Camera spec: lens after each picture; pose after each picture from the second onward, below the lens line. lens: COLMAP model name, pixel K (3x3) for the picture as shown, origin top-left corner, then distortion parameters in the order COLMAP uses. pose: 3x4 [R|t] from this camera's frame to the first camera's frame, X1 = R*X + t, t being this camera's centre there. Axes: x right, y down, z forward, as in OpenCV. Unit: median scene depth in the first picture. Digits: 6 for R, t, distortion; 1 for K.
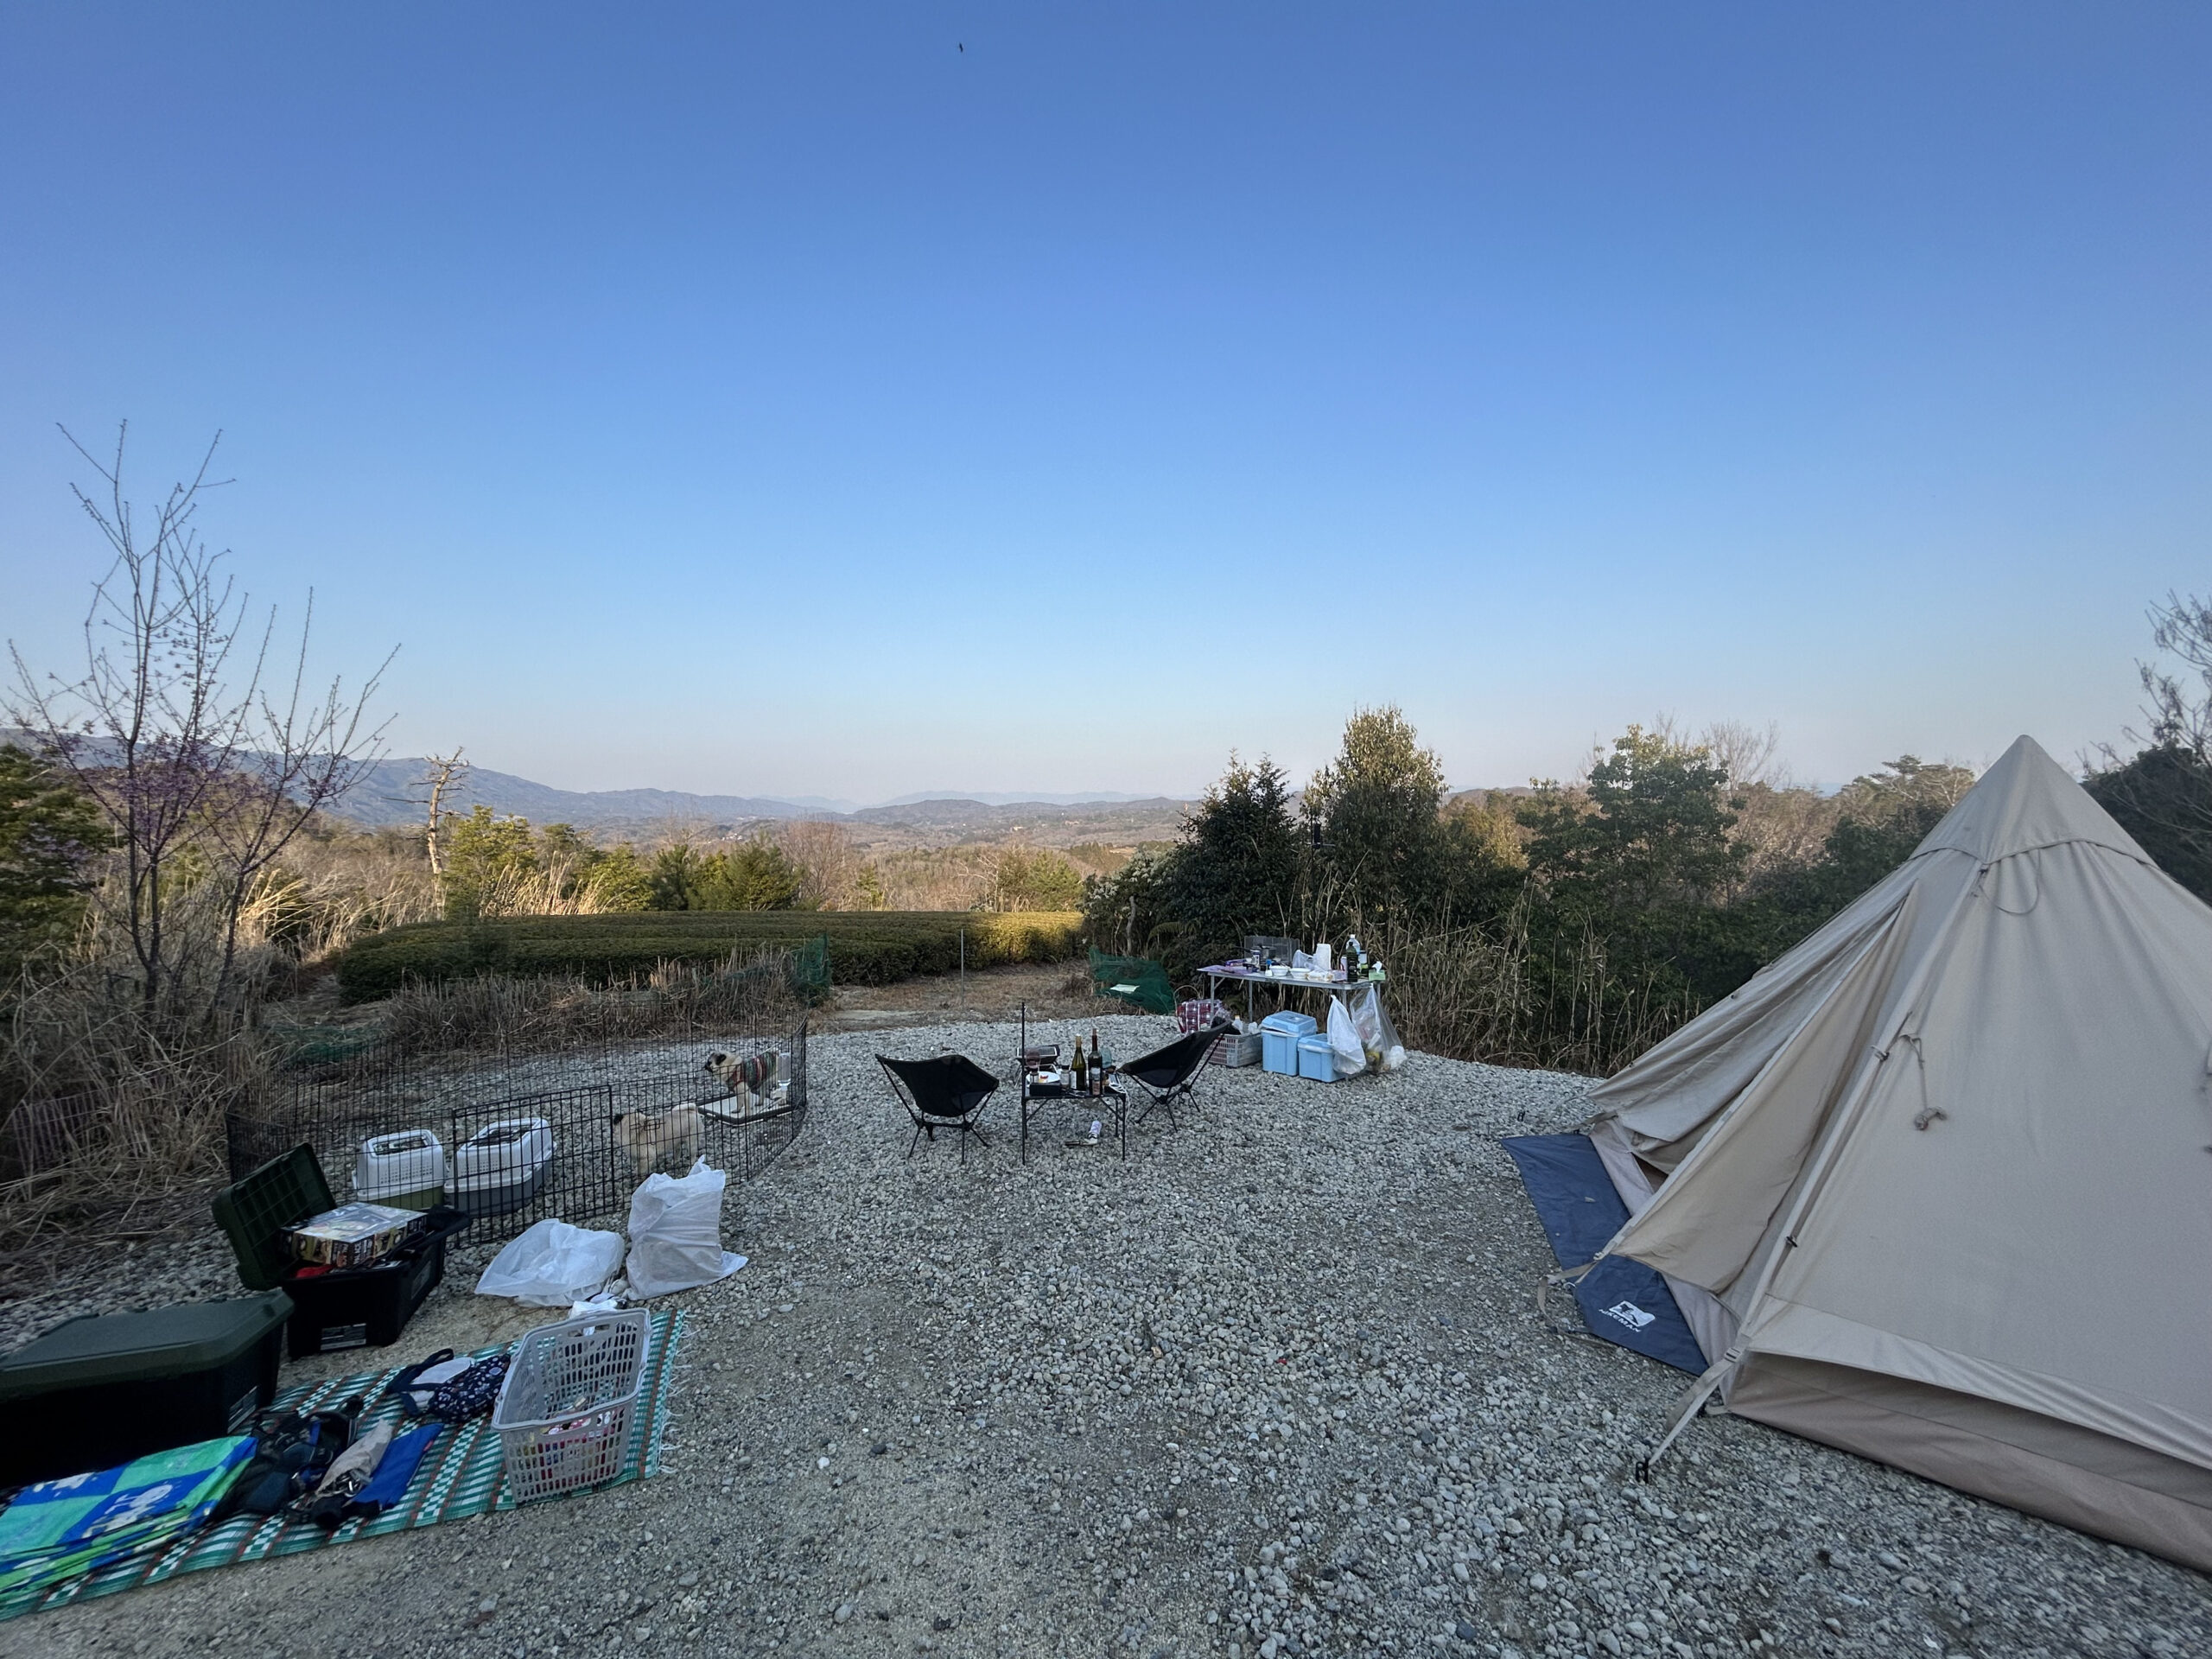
lens RADIAL K [[887.6, 0, 1110.9], [0, 887.6, 833.1], [0, 0, 1]] dist [-0.001613, -0.000172]
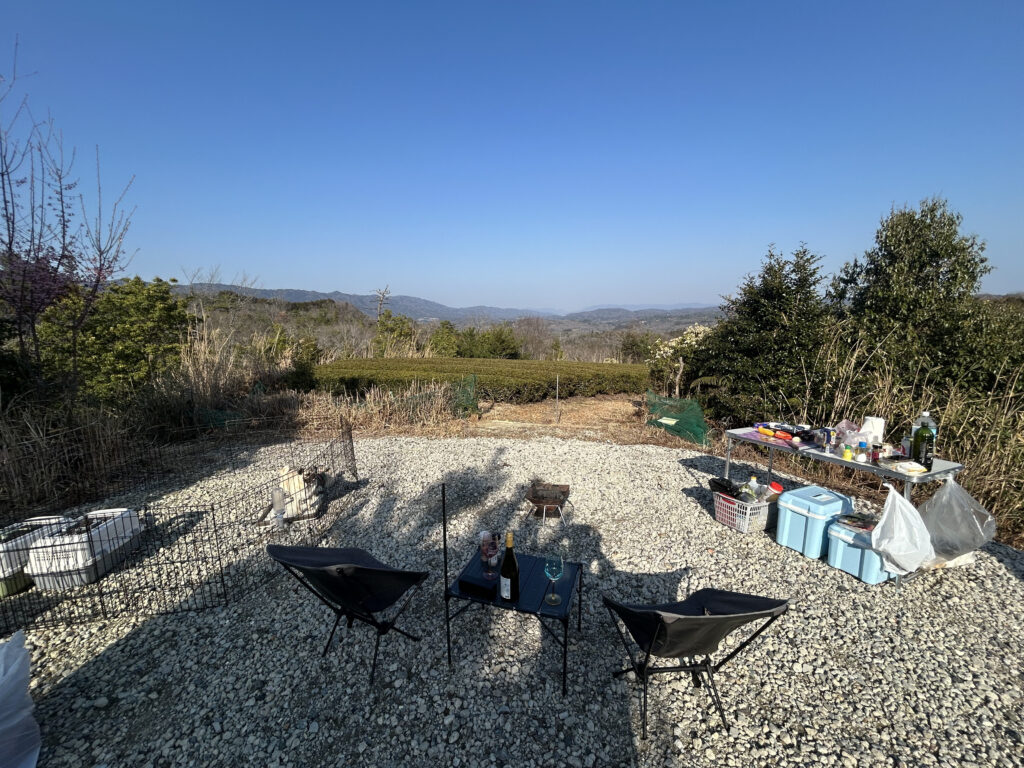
lens RADIAL K [[410.9, 0, 510.1], [0, 410.9, 384.2], [0, 0, 1]] dist [-0.001613, -0.000172]
pose [[0.914682, 0.055998, -0.400277, 0.020034], [0.001987, 0.989720, 0.143001, 0.009278], [0.404170, -0.131596, 0.905168, 0.137776]]
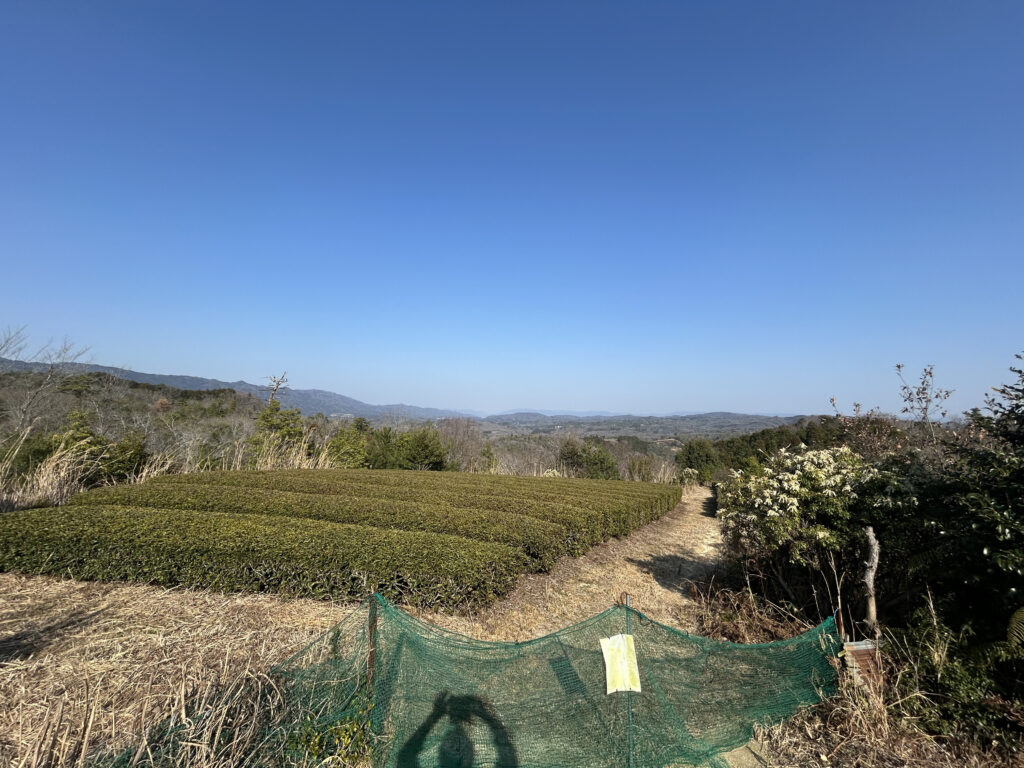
lens RADIAL K [[410.9, 0, 506.8], [0, 410.9, 384.2], [0, 0, 1]] dist [-0.001613, -0.000172]
pose [[0.972992, 0.012274, -0.230512, -0.082134], [-0.037322, 0.993812, -0.104620, 0.004942], [0.227802, 0.110398, 0.967429, 0.326969]]
